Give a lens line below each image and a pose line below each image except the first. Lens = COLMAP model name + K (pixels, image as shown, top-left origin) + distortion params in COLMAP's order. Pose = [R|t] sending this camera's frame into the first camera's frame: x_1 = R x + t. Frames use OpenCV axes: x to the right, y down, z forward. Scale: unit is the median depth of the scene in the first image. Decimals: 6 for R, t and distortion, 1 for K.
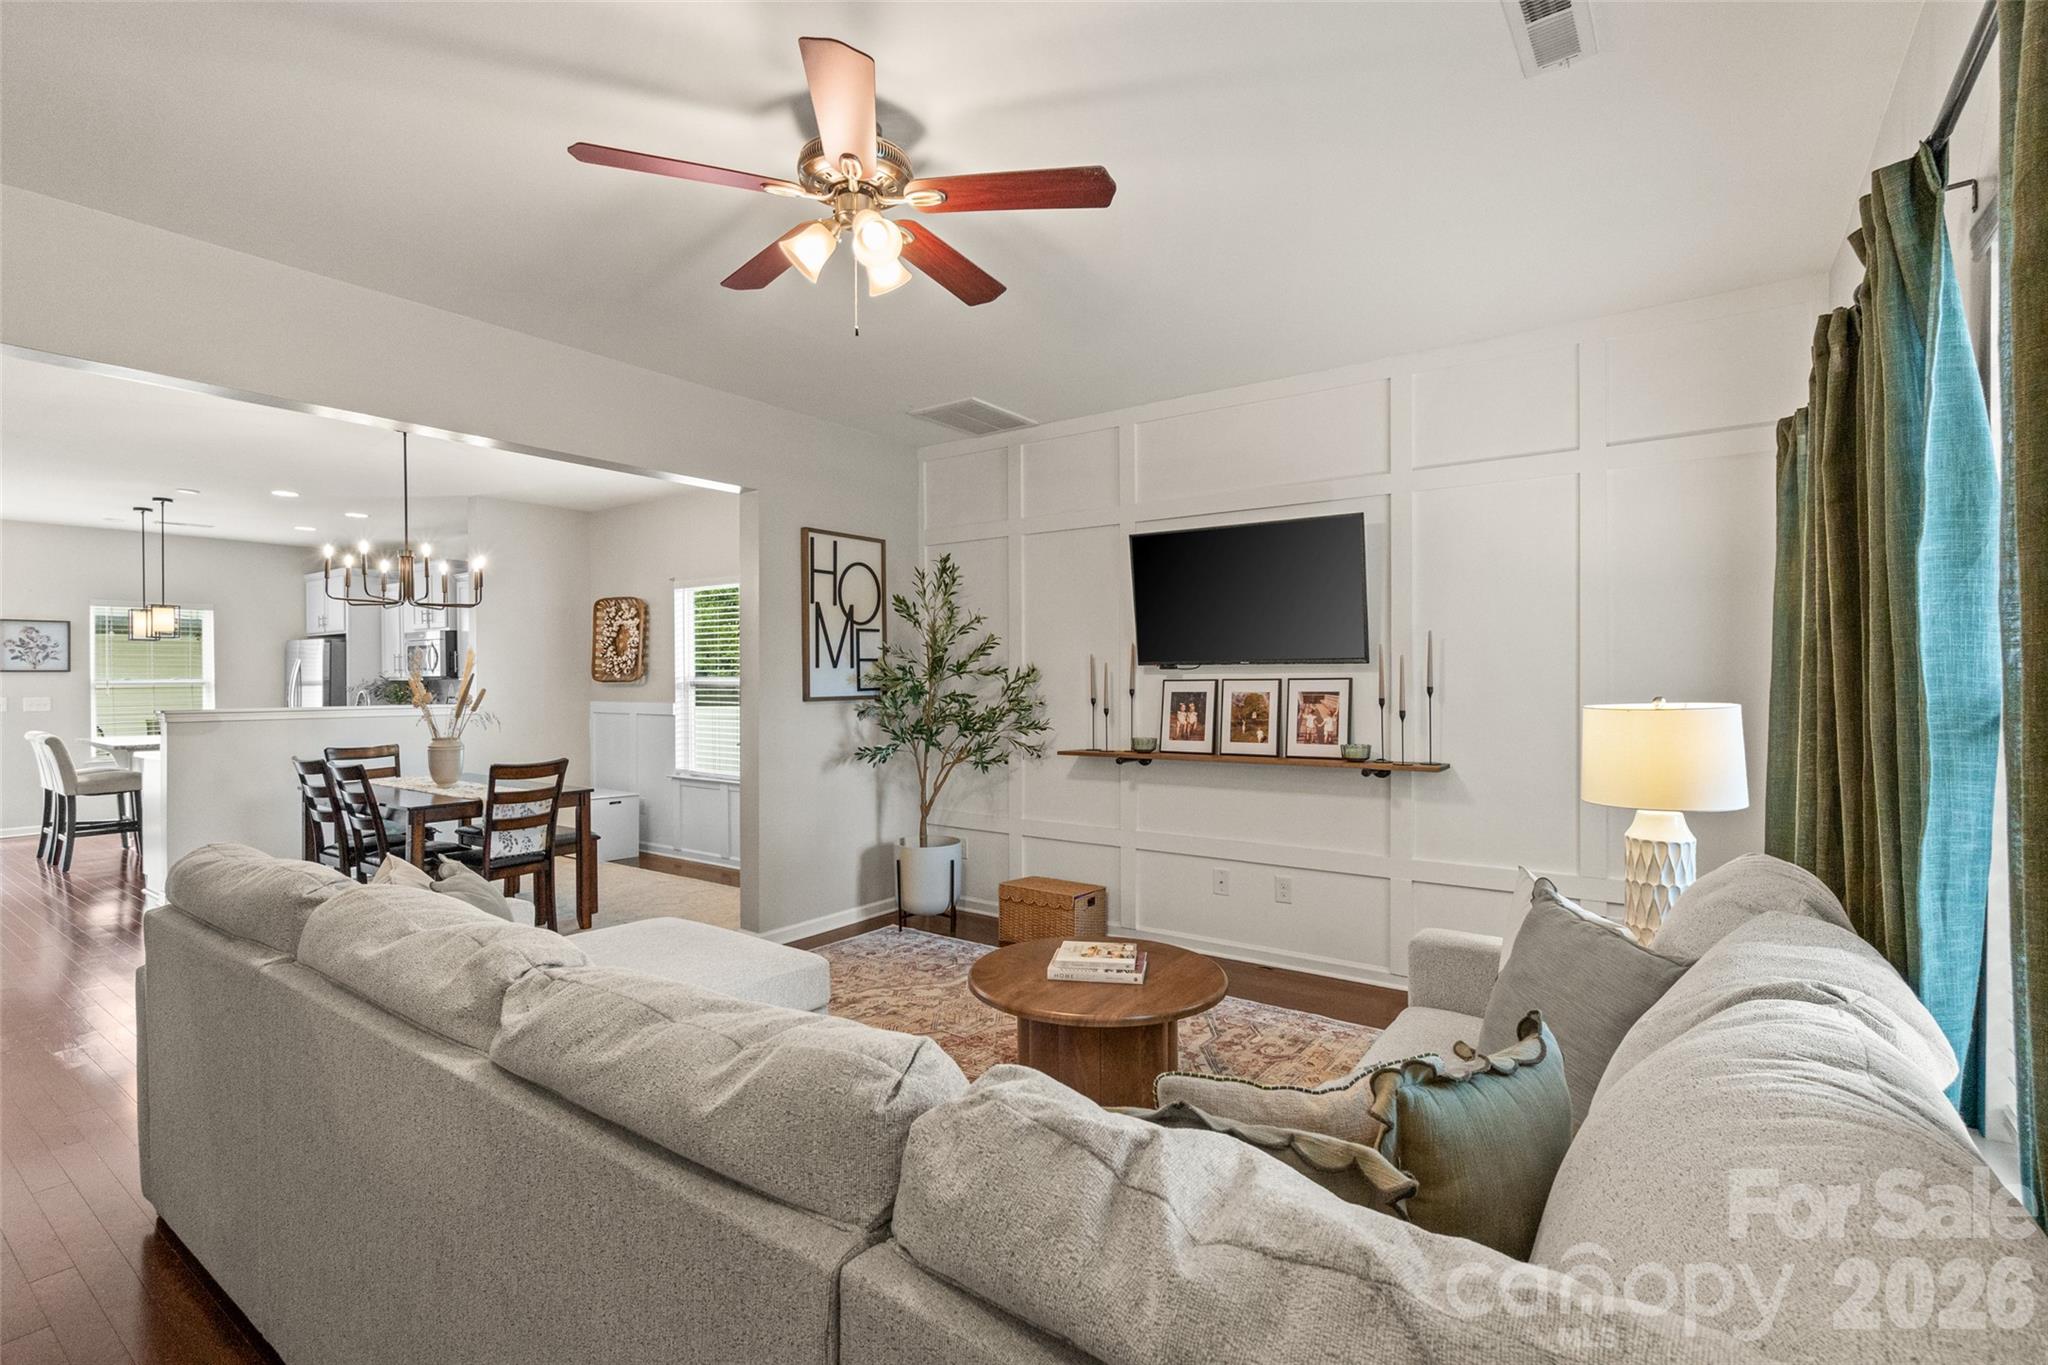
lens RADIAL K [[942.2, 0, 1024.0], [0, 942.2, 682.5], [0, 0, 1]] dist [-0.003981, -0.001659]
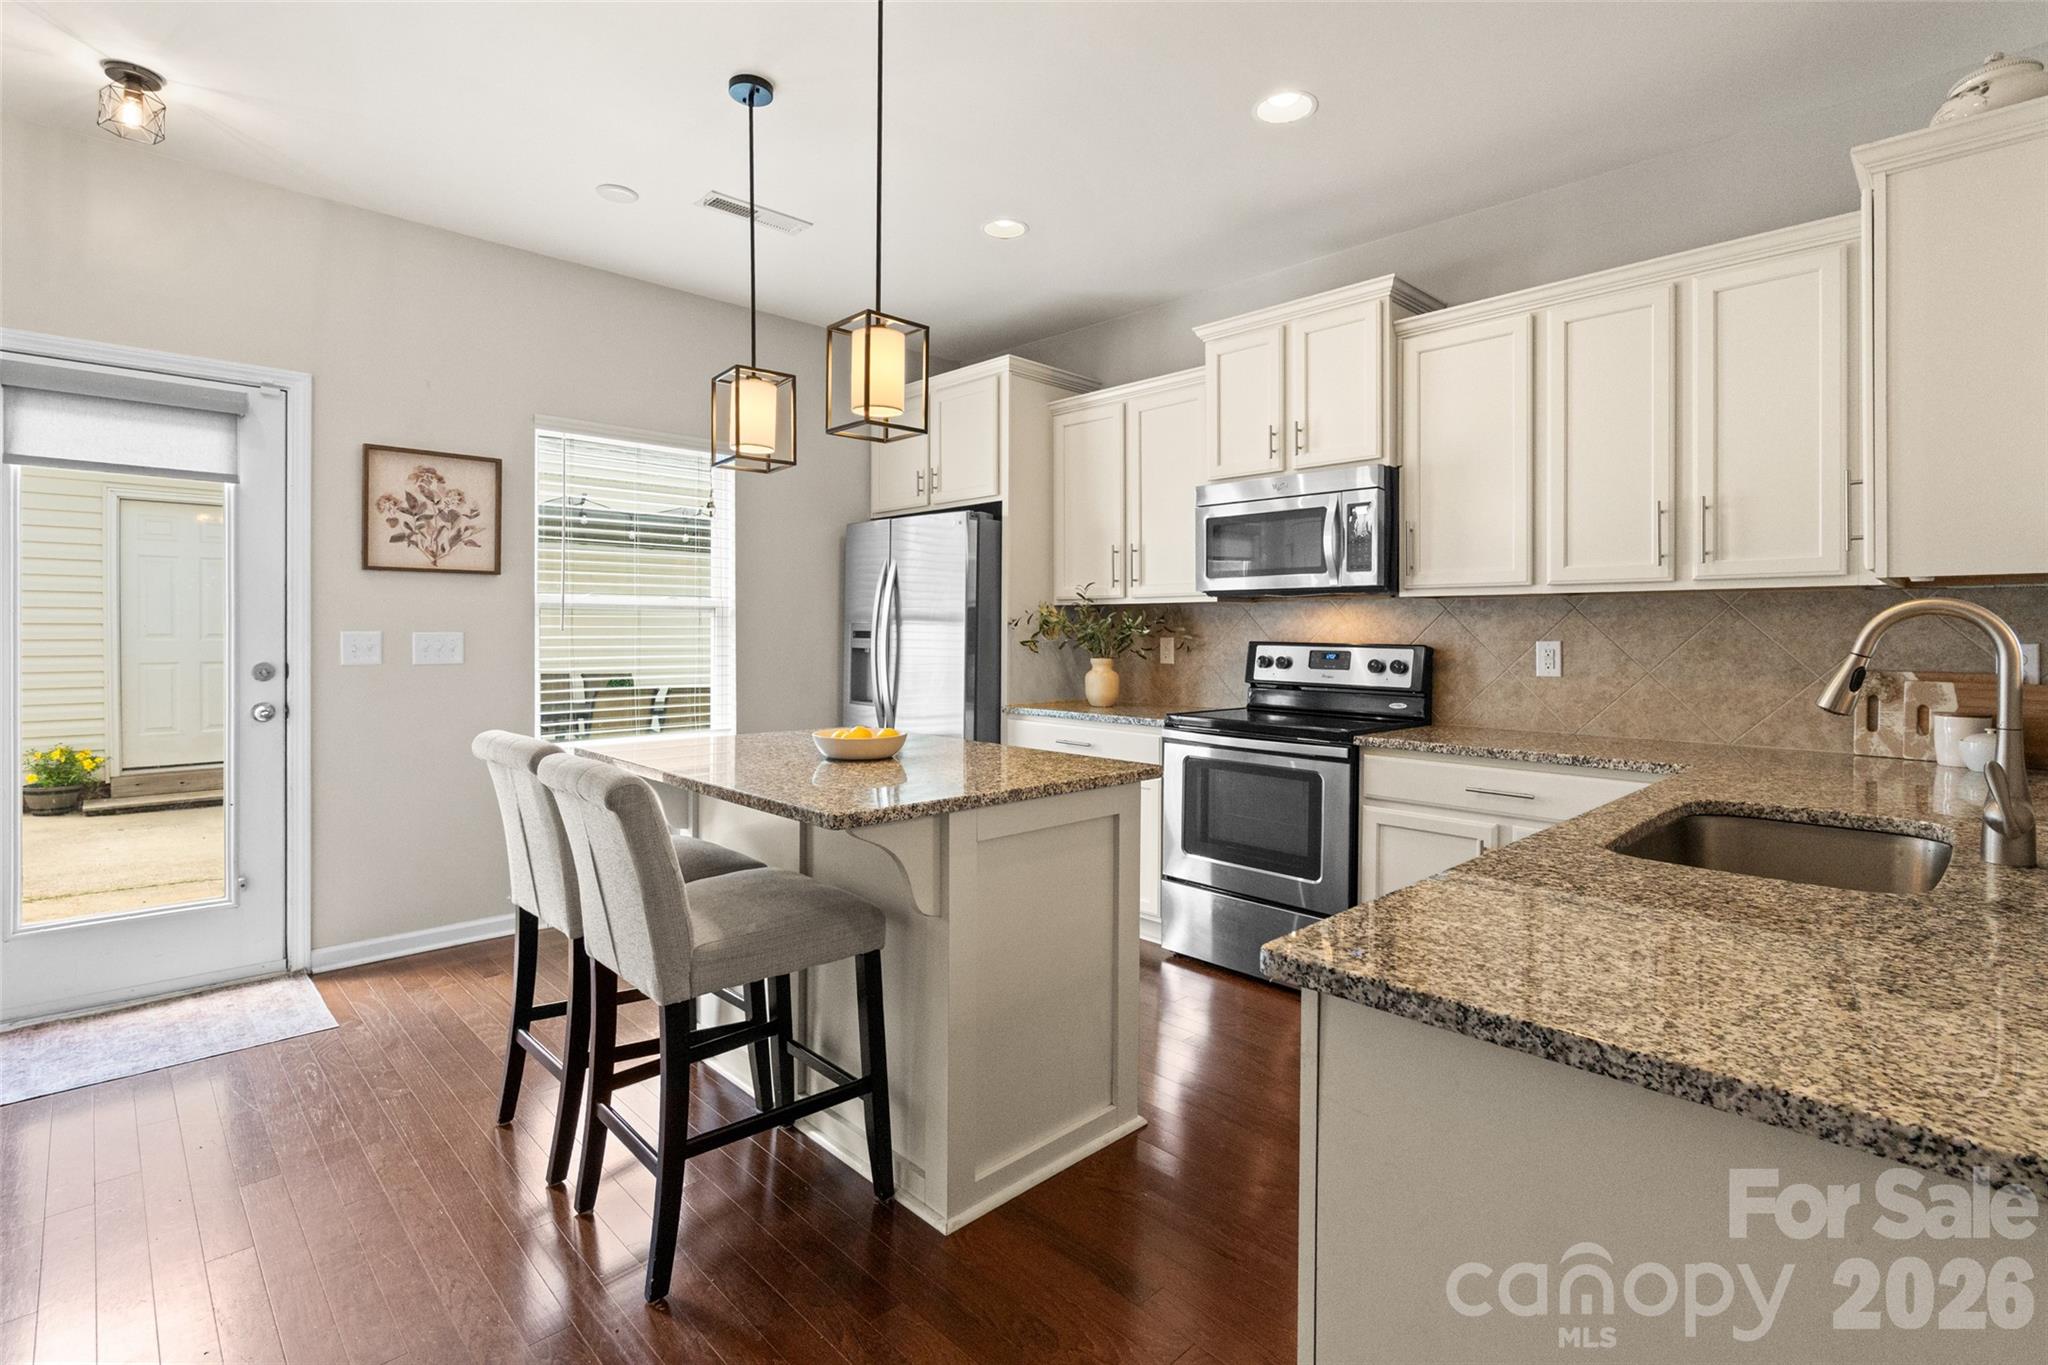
lens RADIAL K [[951.5, 0, 1019.3], [0, 951.5, 638.6], [0, 0, 1]] dist [-0.005038, -0.000188]
pose [[0.984453, 0.009290, -0.175403, -1.127127], [-0.009421, 0.999956, 0.000084, 0.025868], [0.175396, 0.001569, 0.984497, 0.972077]]
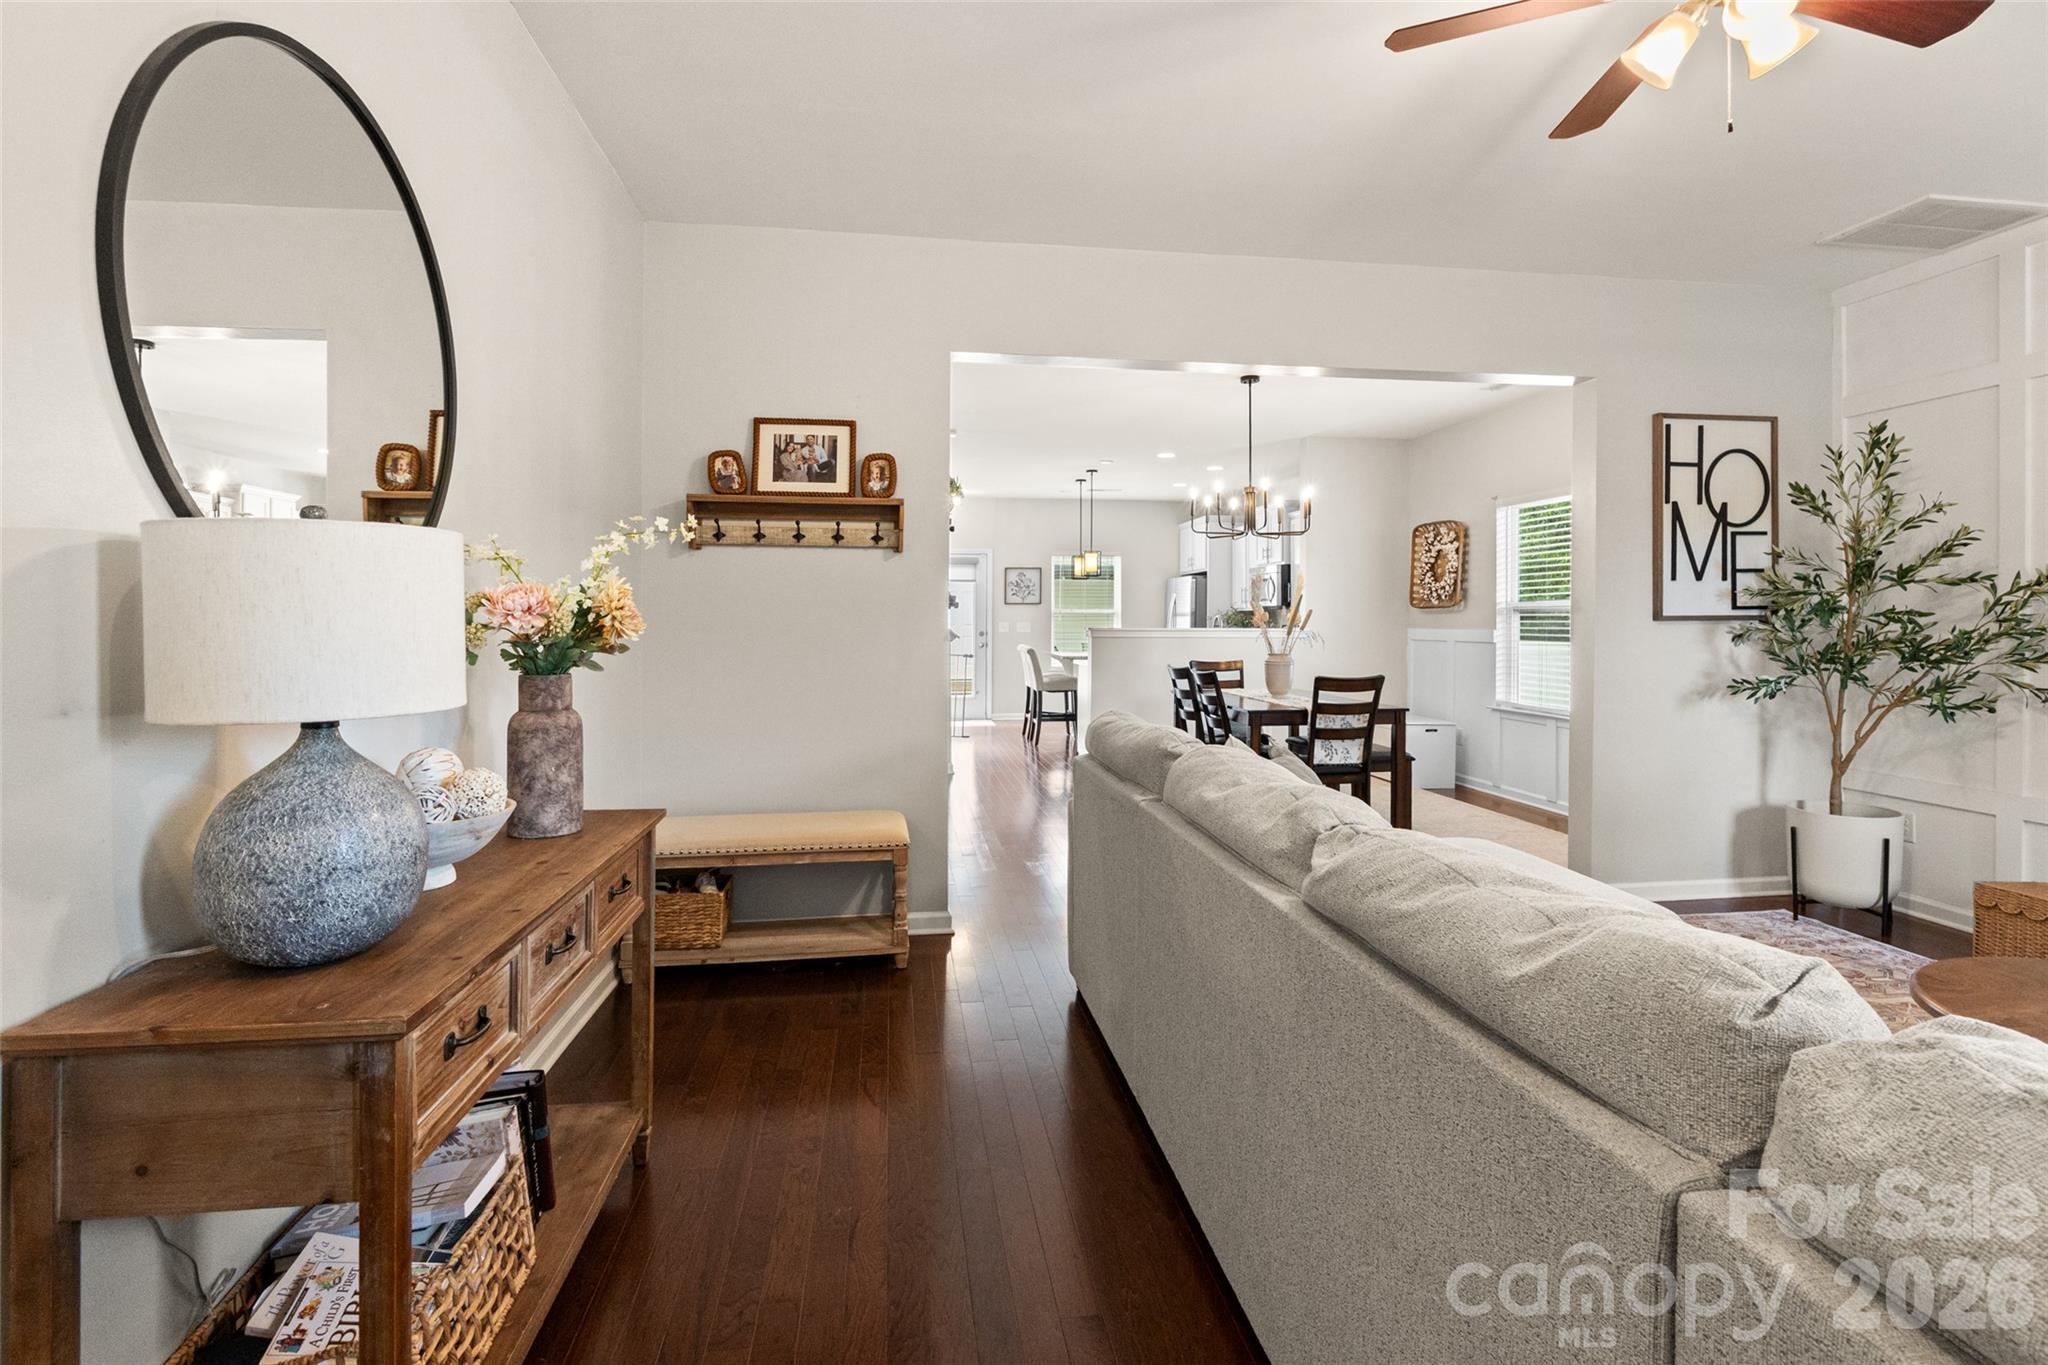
lens RADIAL K [[965.1, 0, 1029.5], [0, 965.1, 625.2], [0, 0, 1]] dist [-0.004740, -0.000998]
pose [[0.690471, 0.008194, -0.723314, 0.002341], [-0.010239, 0.999946, 0.001553, 0.027868], [0.723288, 0.006334, 0.690518, 0.005670]]
